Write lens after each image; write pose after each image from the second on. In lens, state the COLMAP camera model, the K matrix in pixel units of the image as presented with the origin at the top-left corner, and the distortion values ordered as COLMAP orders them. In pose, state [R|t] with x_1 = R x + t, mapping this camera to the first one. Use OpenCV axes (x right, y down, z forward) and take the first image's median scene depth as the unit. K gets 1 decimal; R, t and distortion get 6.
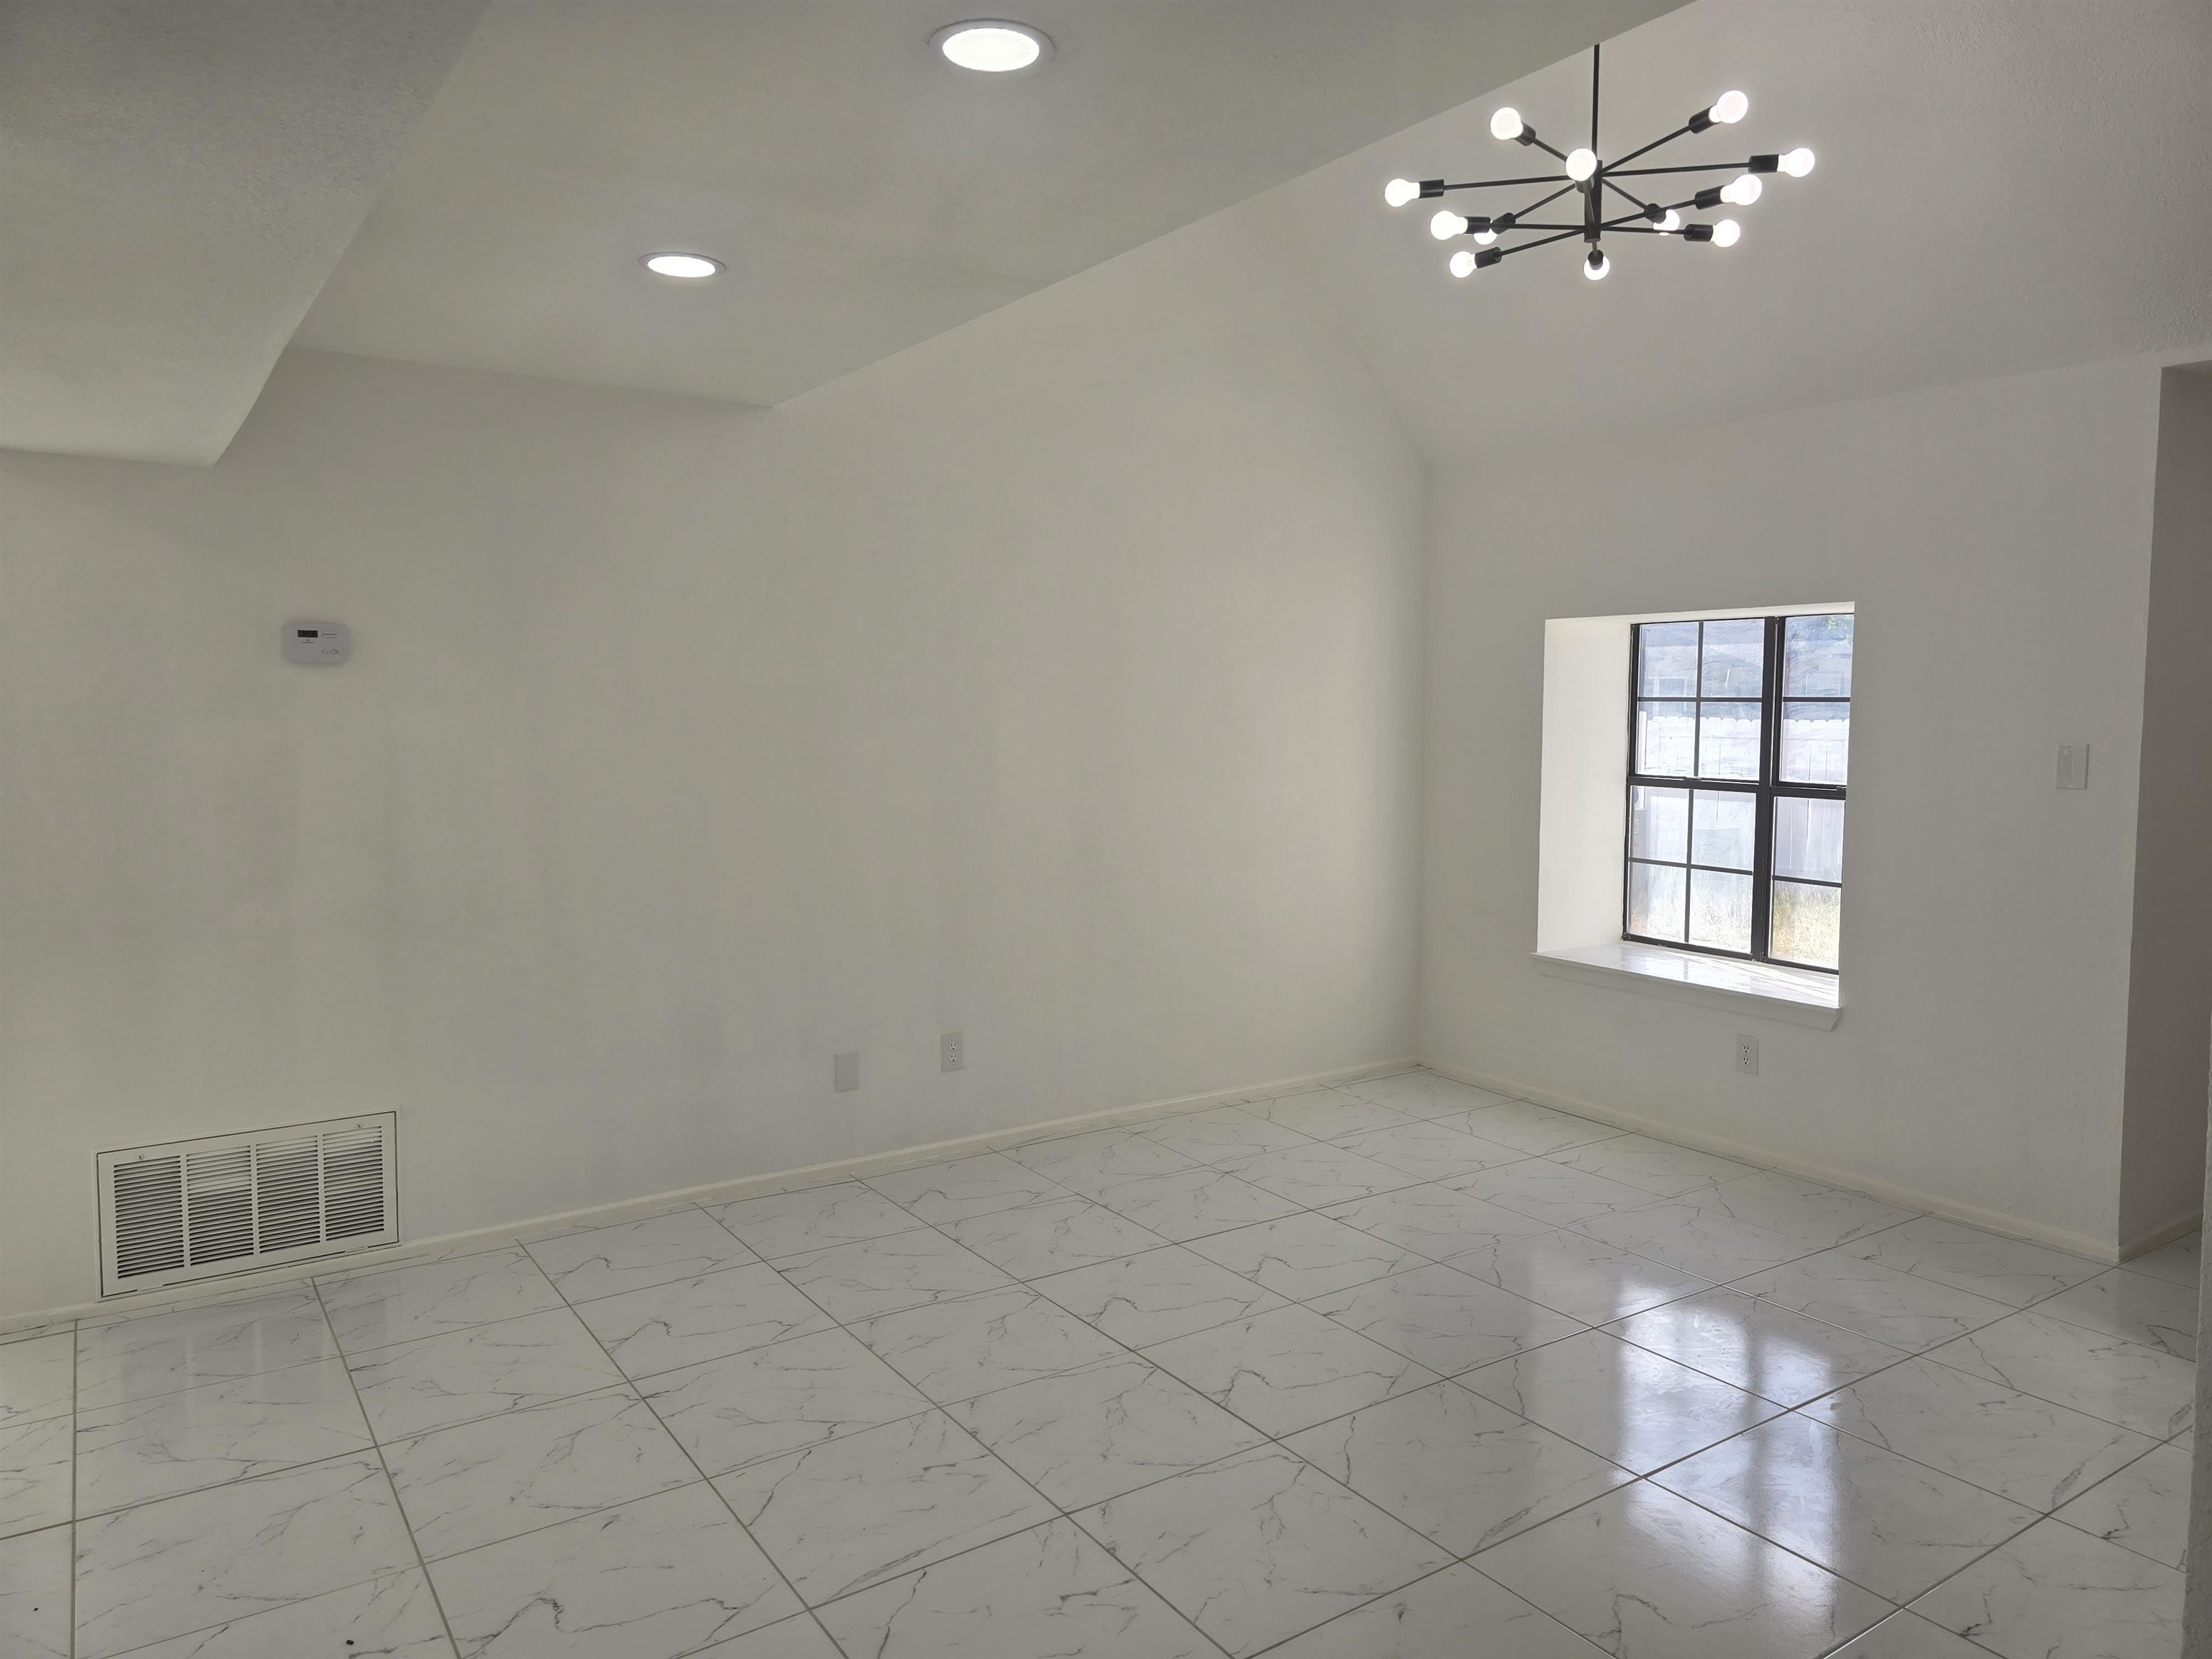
lens RADIAL K [[1492.5, 0, 1105.1], [0, 1492.5, 826.0], [0, 0, 1]] dist [0.052328, -0.041353]
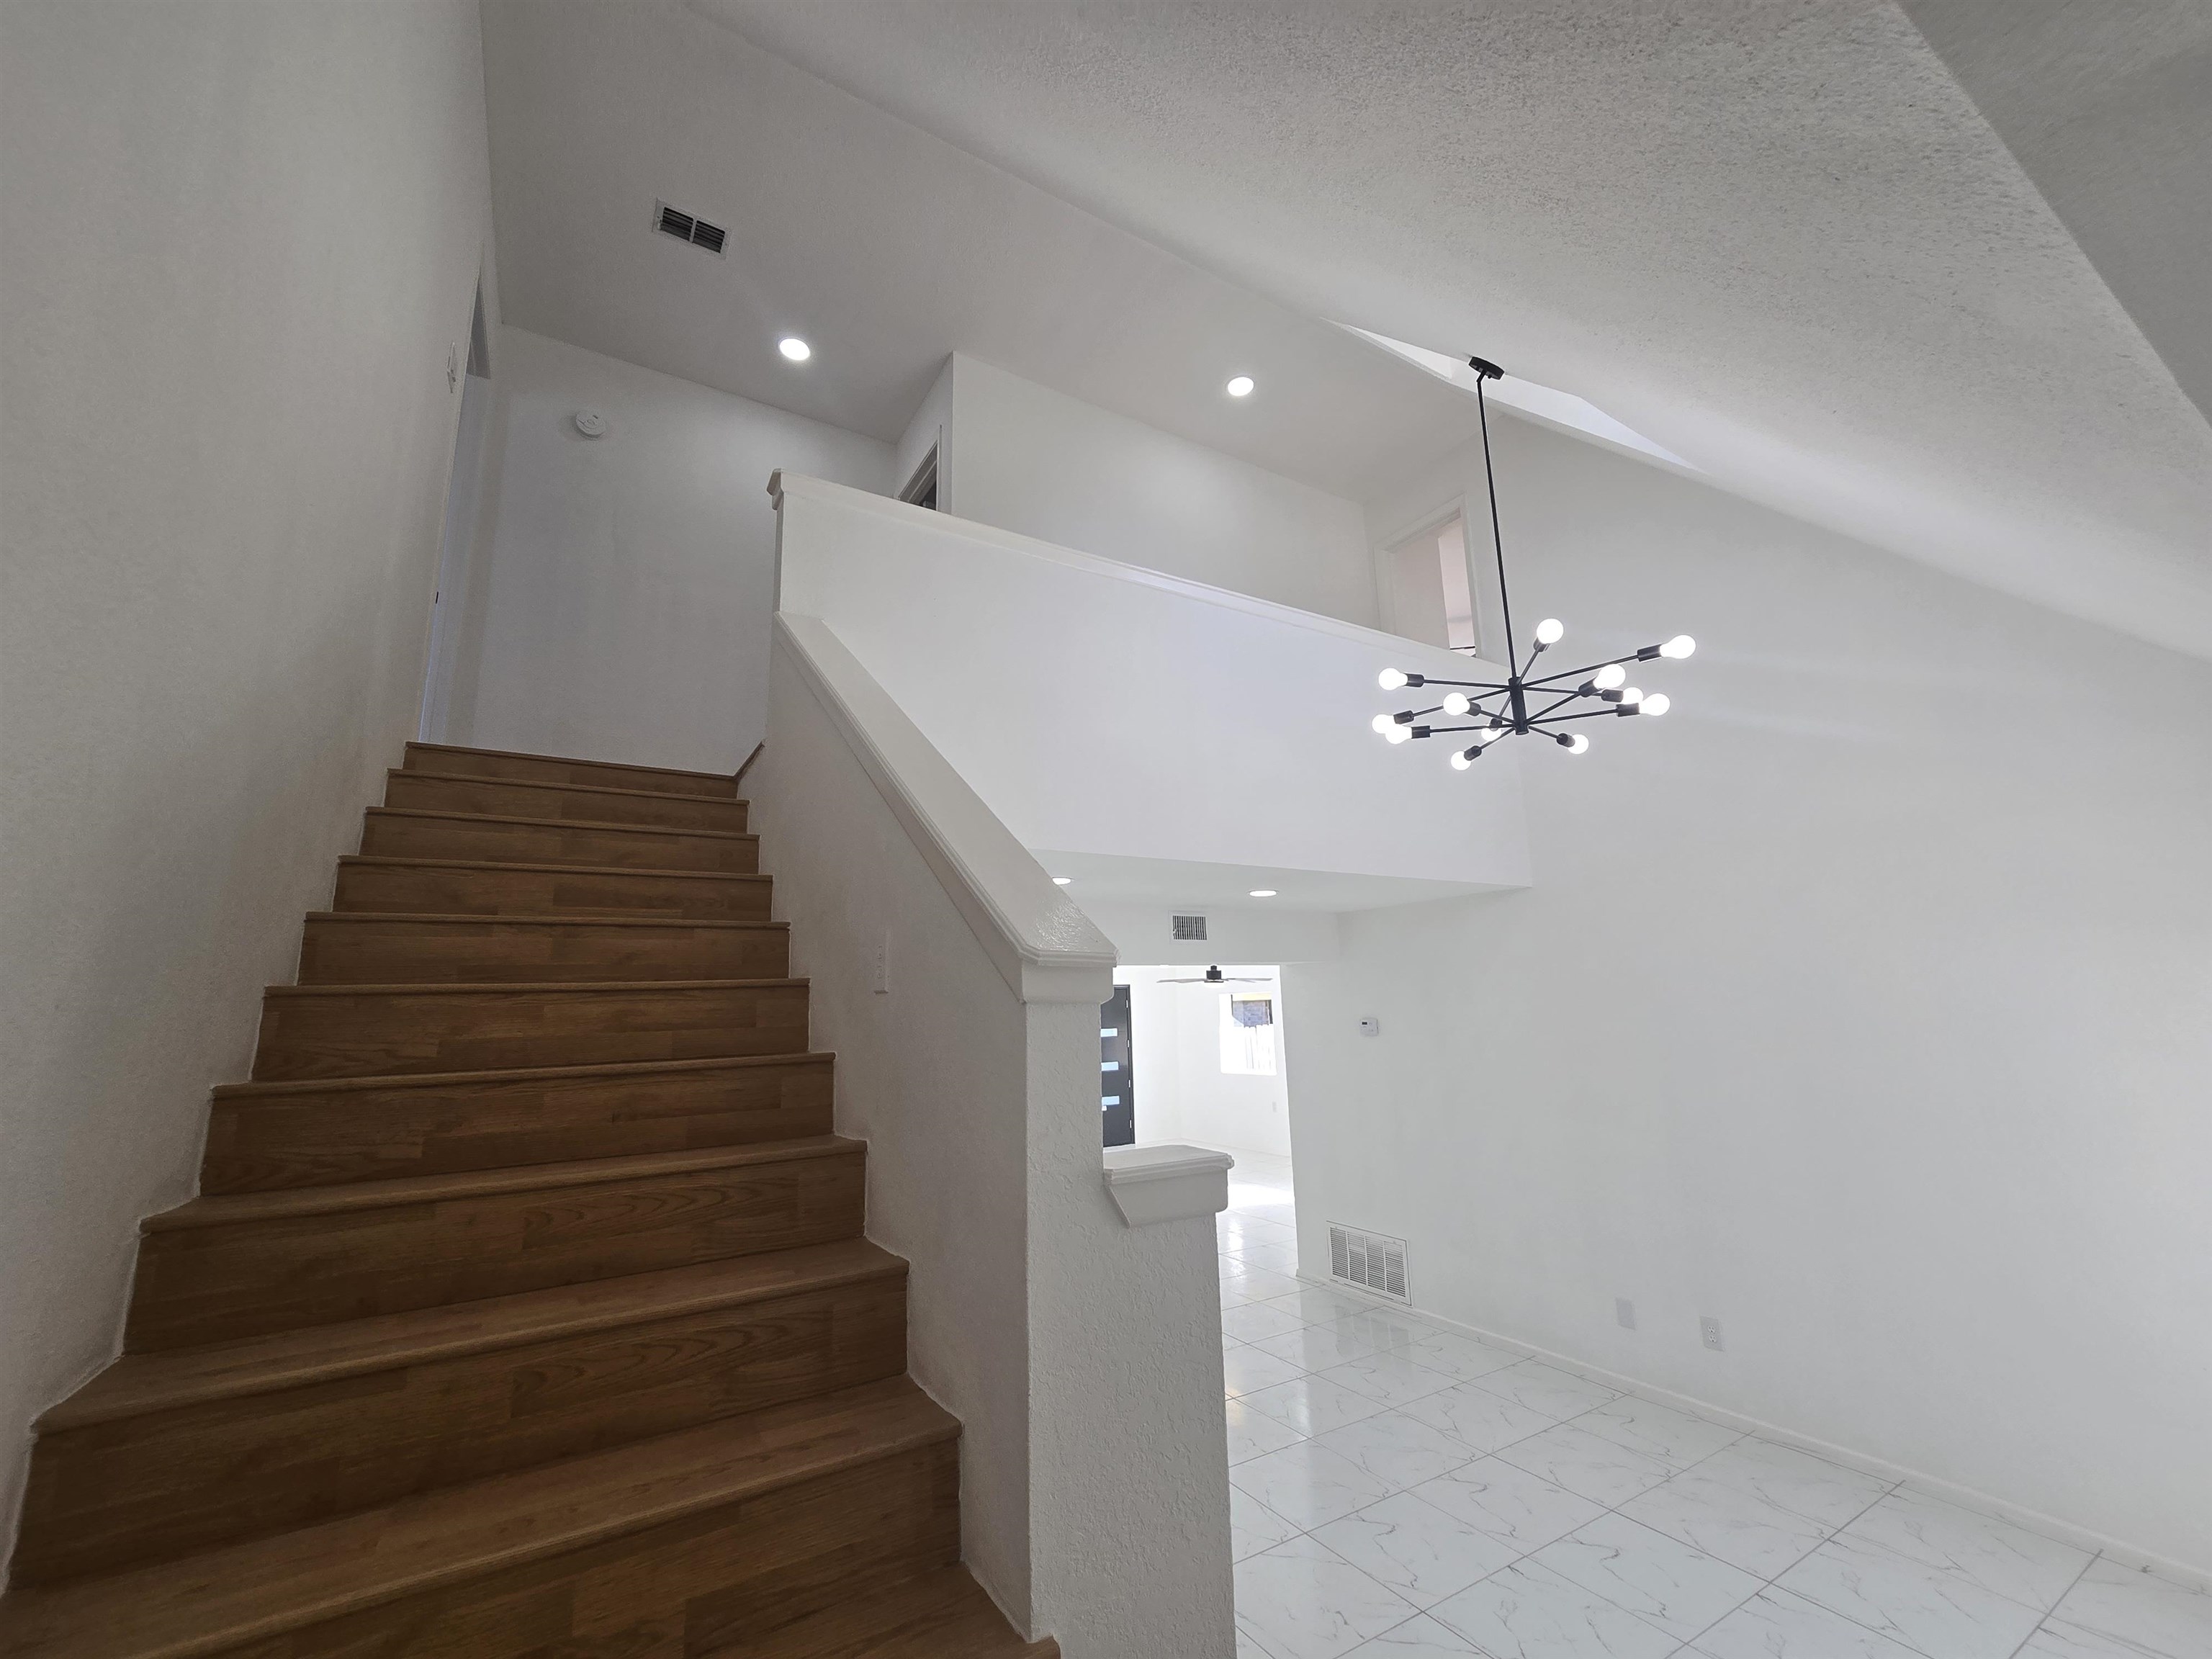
lens RADIAL K [[908.6, 0, 1110.9], [0, 908.6, 828.7], [0, 0, 1]] dist [-0.005981, 0.002706]
pose [[-0.066772, -0.204780, -0.976528, 1.015982], [-0.057396, 0.977880, -0.201139, -0.112935], [0.996116, 0.042619, -0.077049, 0.668303]]
